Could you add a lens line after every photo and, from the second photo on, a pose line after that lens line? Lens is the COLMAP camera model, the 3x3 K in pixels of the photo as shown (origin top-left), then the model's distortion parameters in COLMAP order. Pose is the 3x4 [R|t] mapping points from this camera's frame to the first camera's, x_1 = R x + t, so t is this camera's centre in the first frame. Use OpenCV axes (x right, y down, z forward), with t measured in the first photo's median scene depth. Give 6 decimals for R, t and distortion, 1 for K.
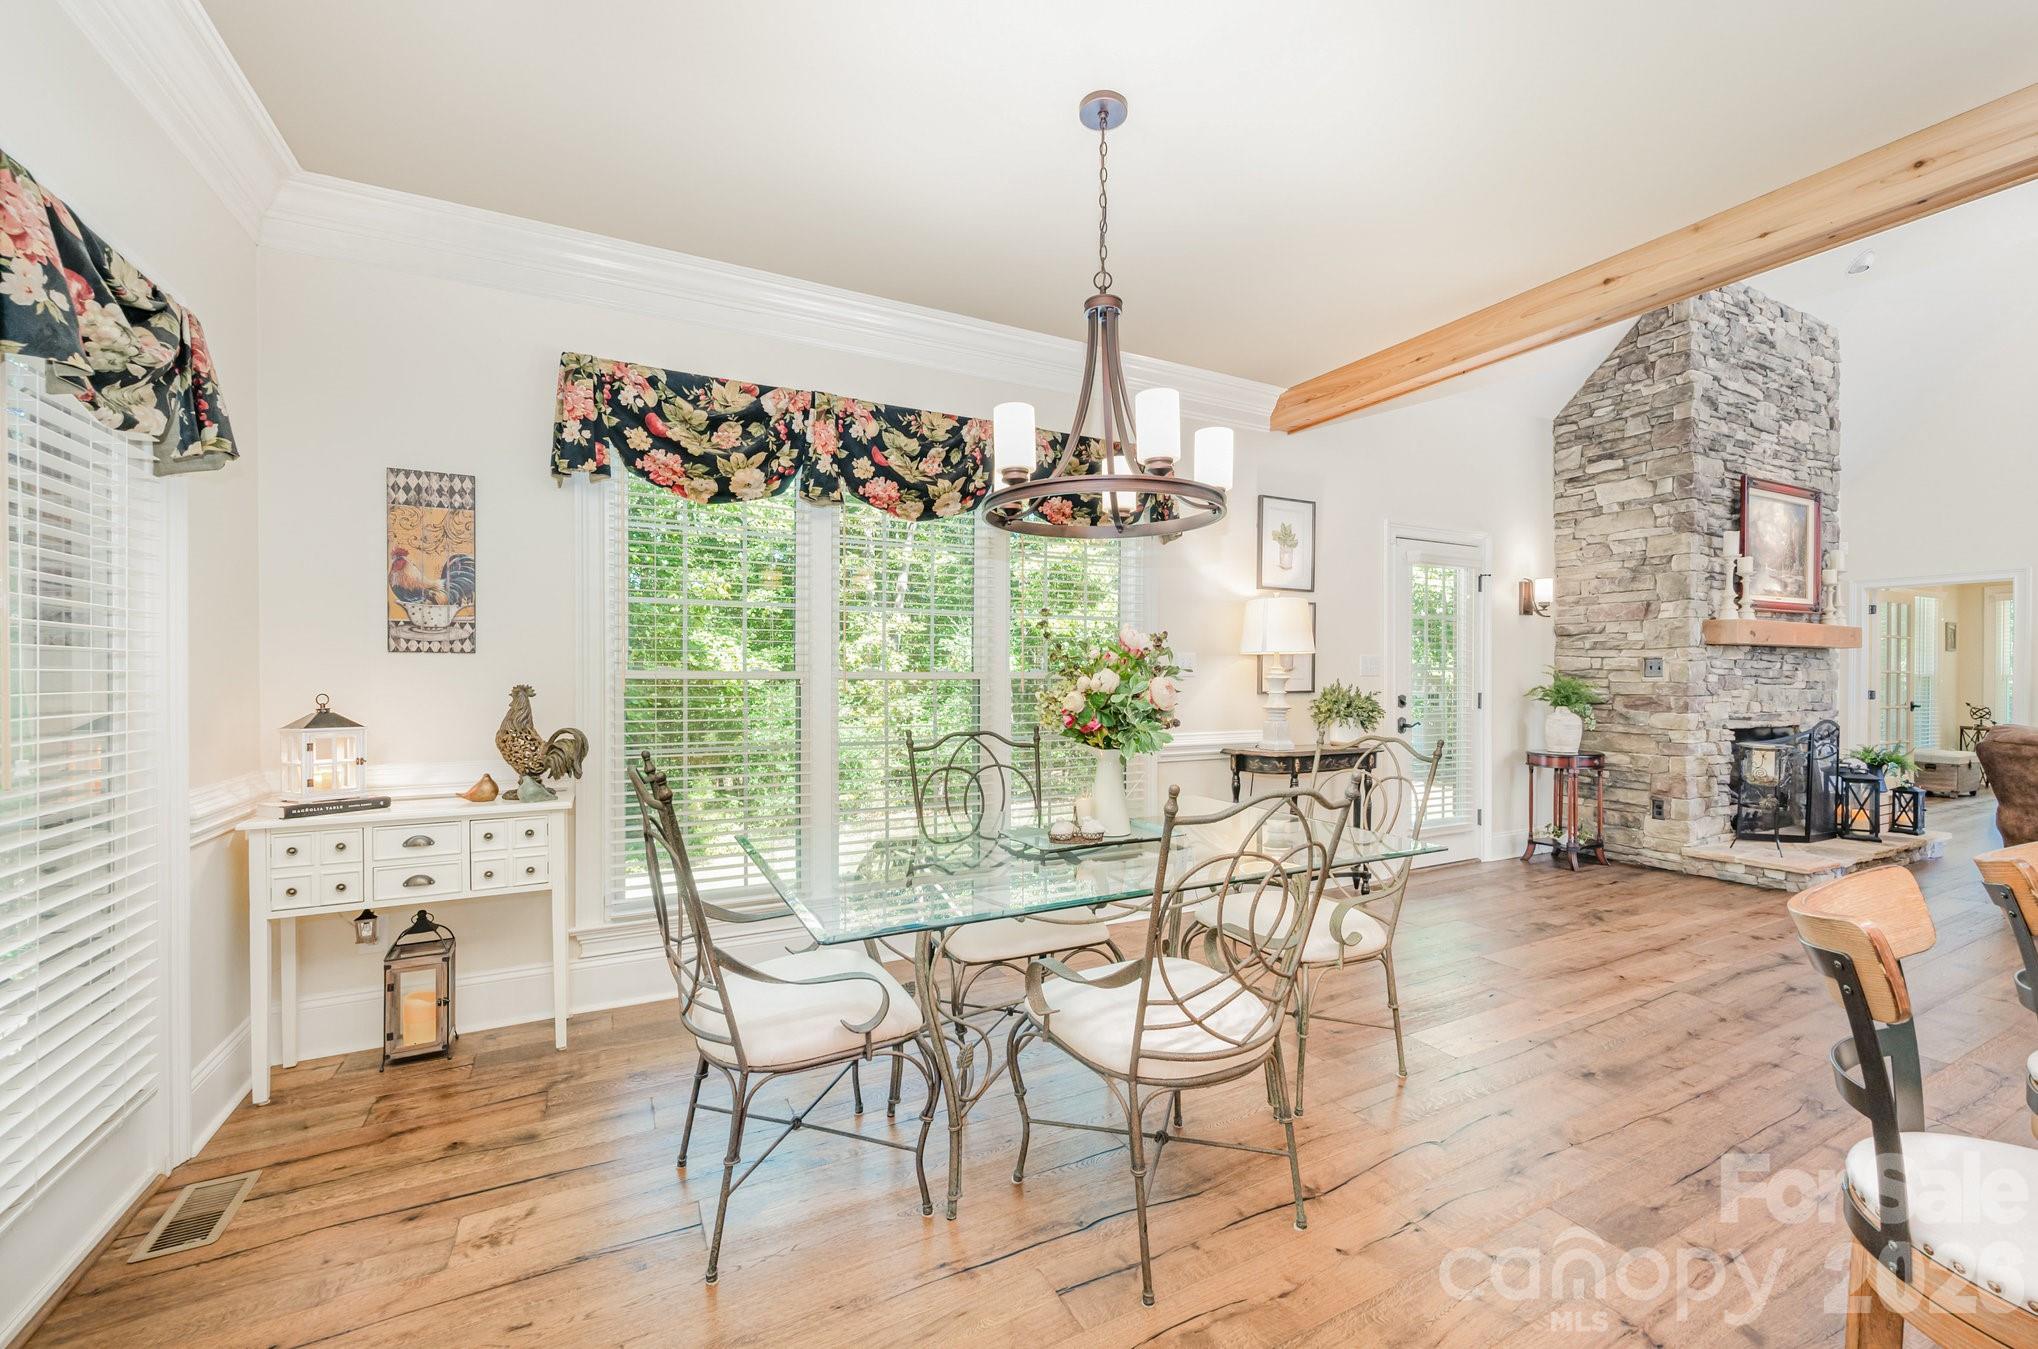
lens RADIAL K [[824.1, 0, 1024.8], [0, 824.1, 677.9], [0, 0, 1]] dist [-0.000809, -0.000296]
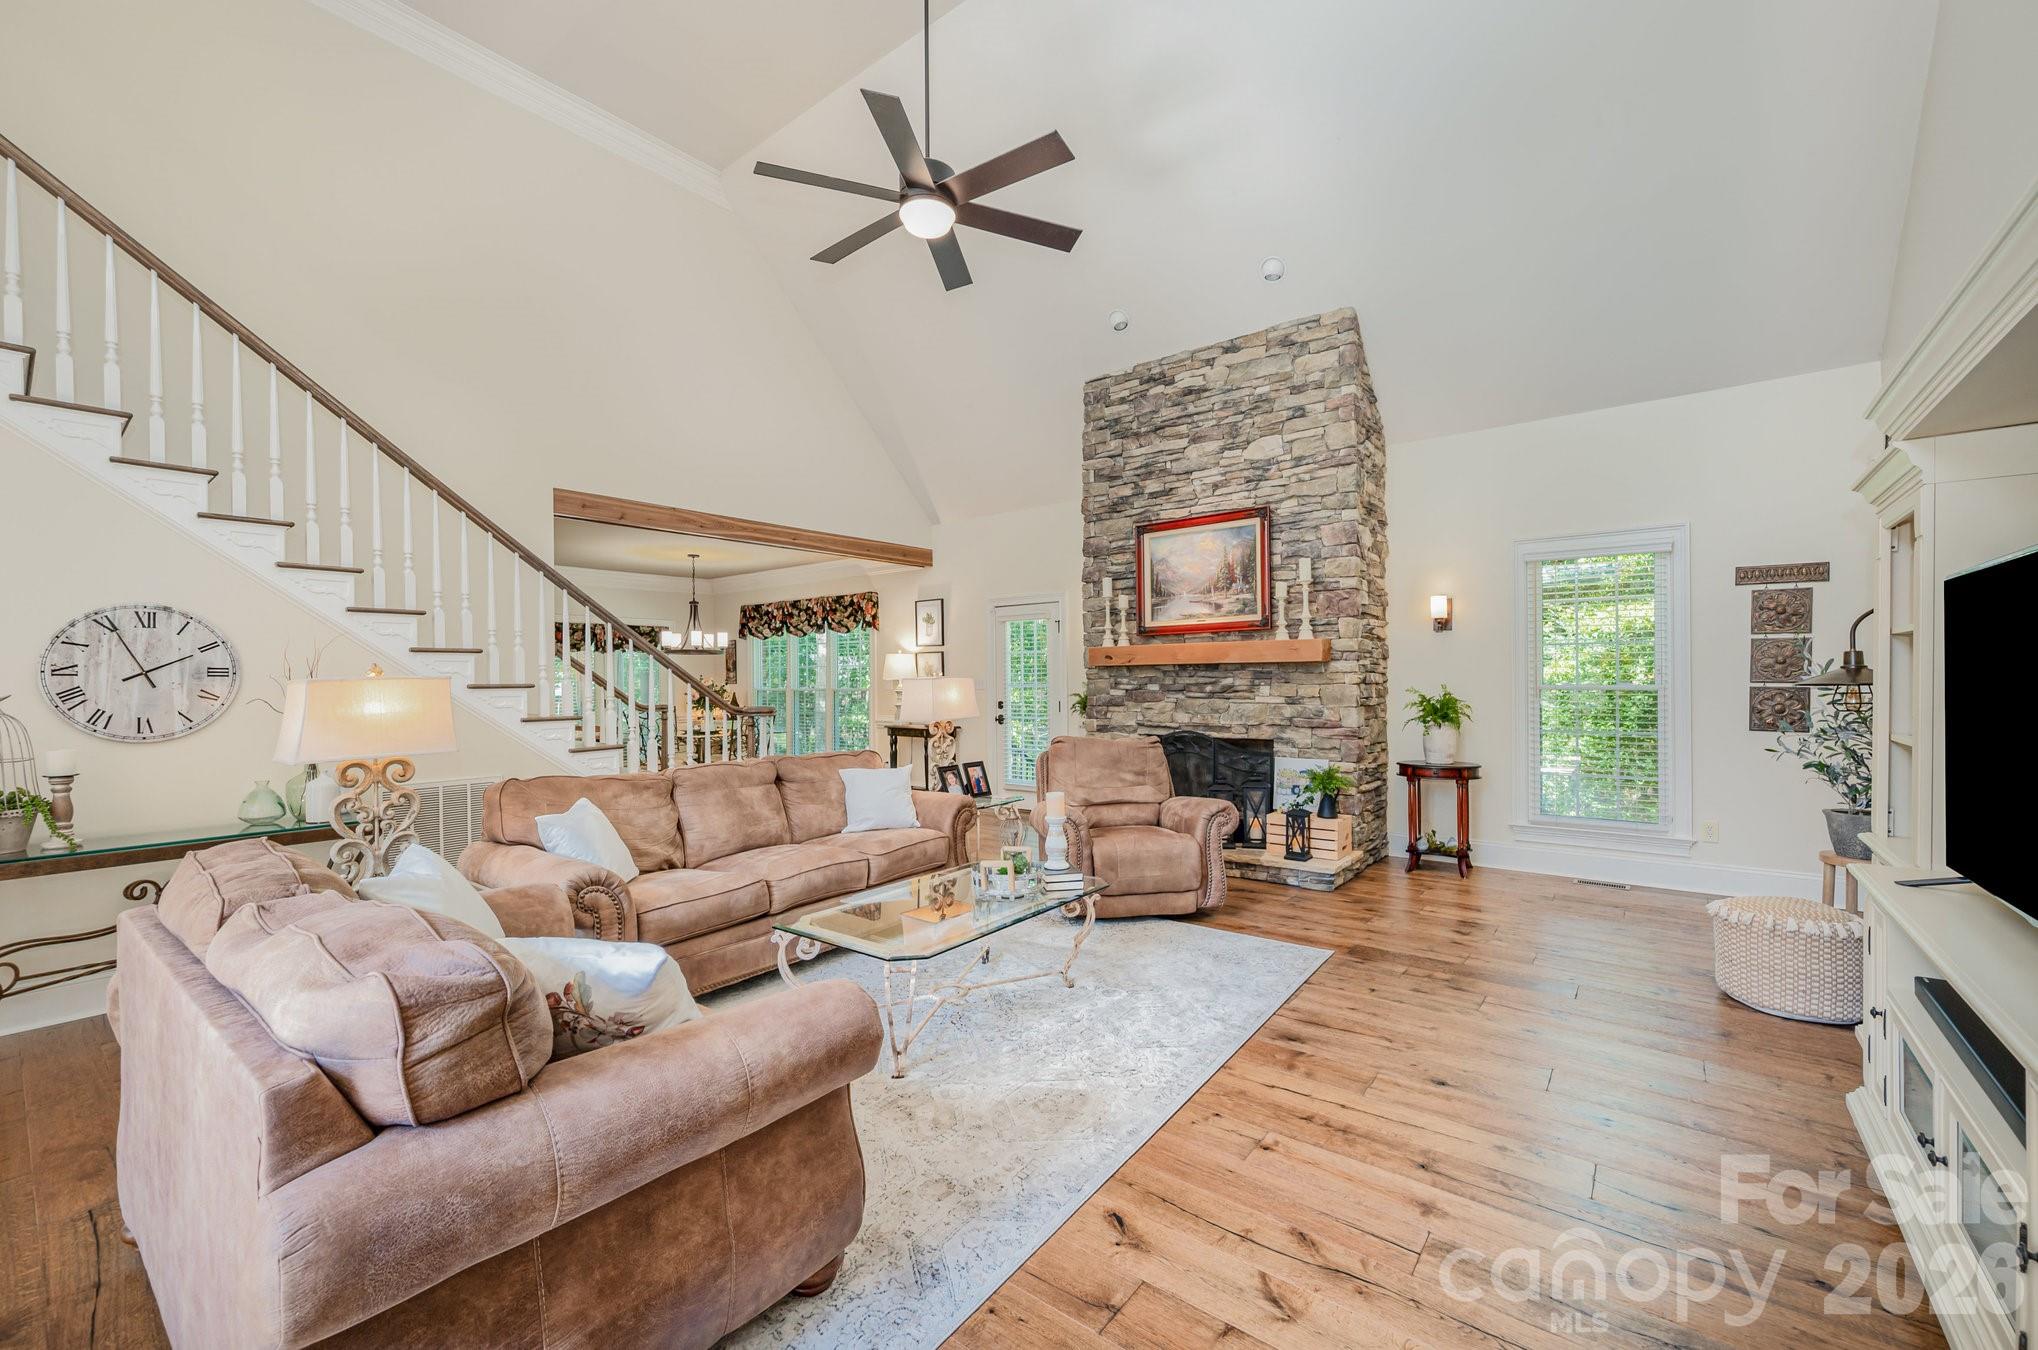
lens RADIAL K [[816.4, 0, 1025.2], [0, 816.4, 682.8], [0, 0, 1]] dist [-0.000899, 0.000496]
pose [[0.409196, -0.004394, -0.912436, 3.220864], [0.002836, 0.999990, -0.003544, -0.016367], [0.912442, -0.001137, 0.409205, 0.601709]]
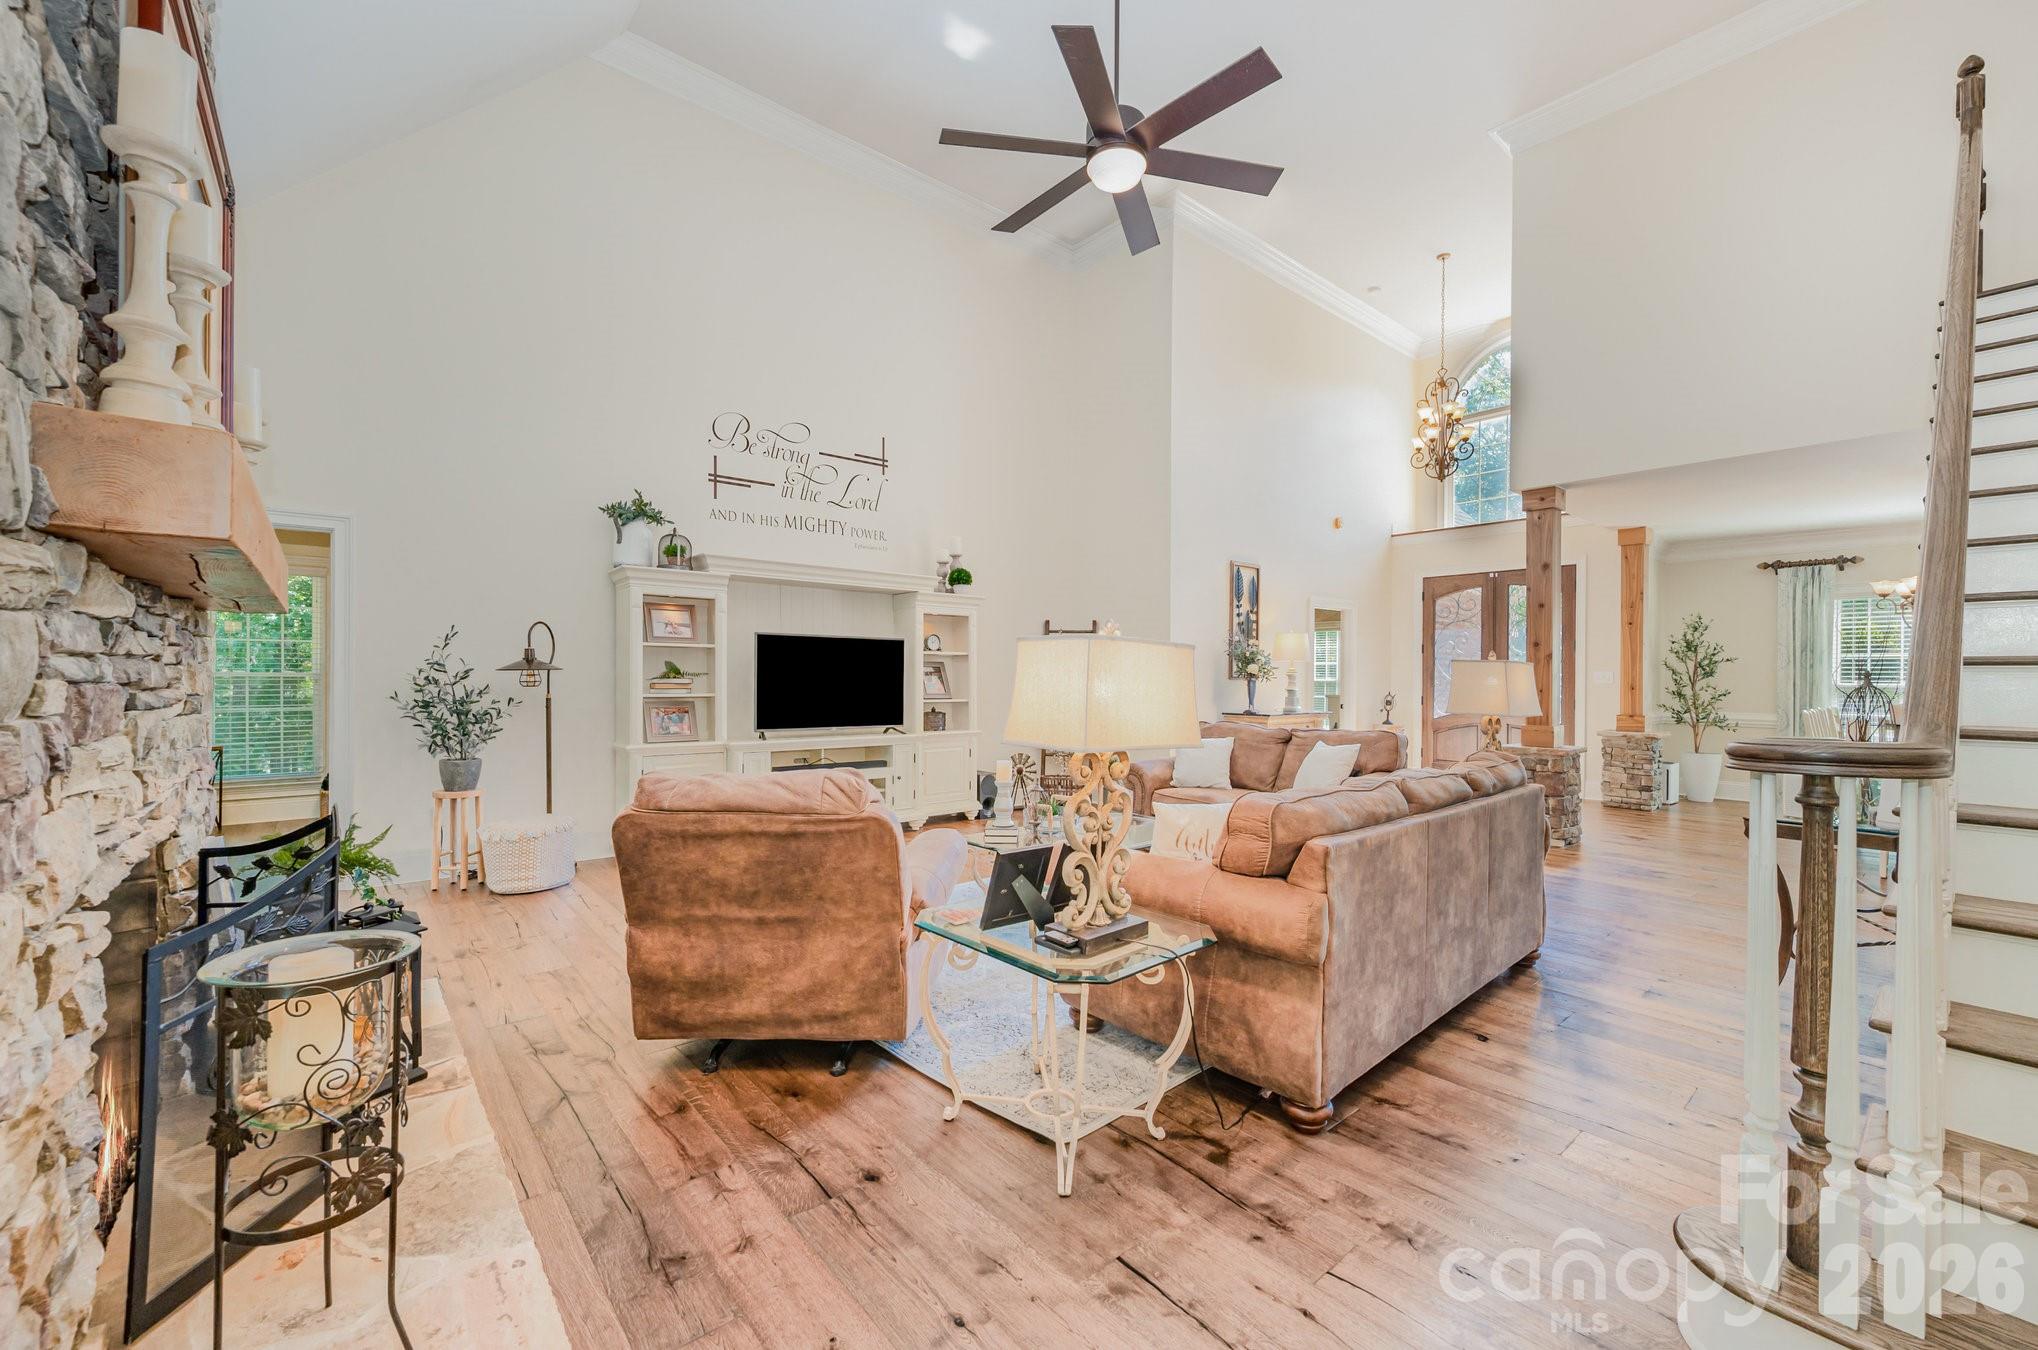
lens RADIAL K [[809.0, 0, 1019.0], [0, 809.0, 675.0], [0, 0, 1]] dist [0.000977, -0.000170]
pose [[-0.216592, -0.001861, 0.976261, 0.982117], [0.000944, 0.999997, 0.002116, -0.007587], [-0.976262, 0.001380, -0.216589, 1.345282]]
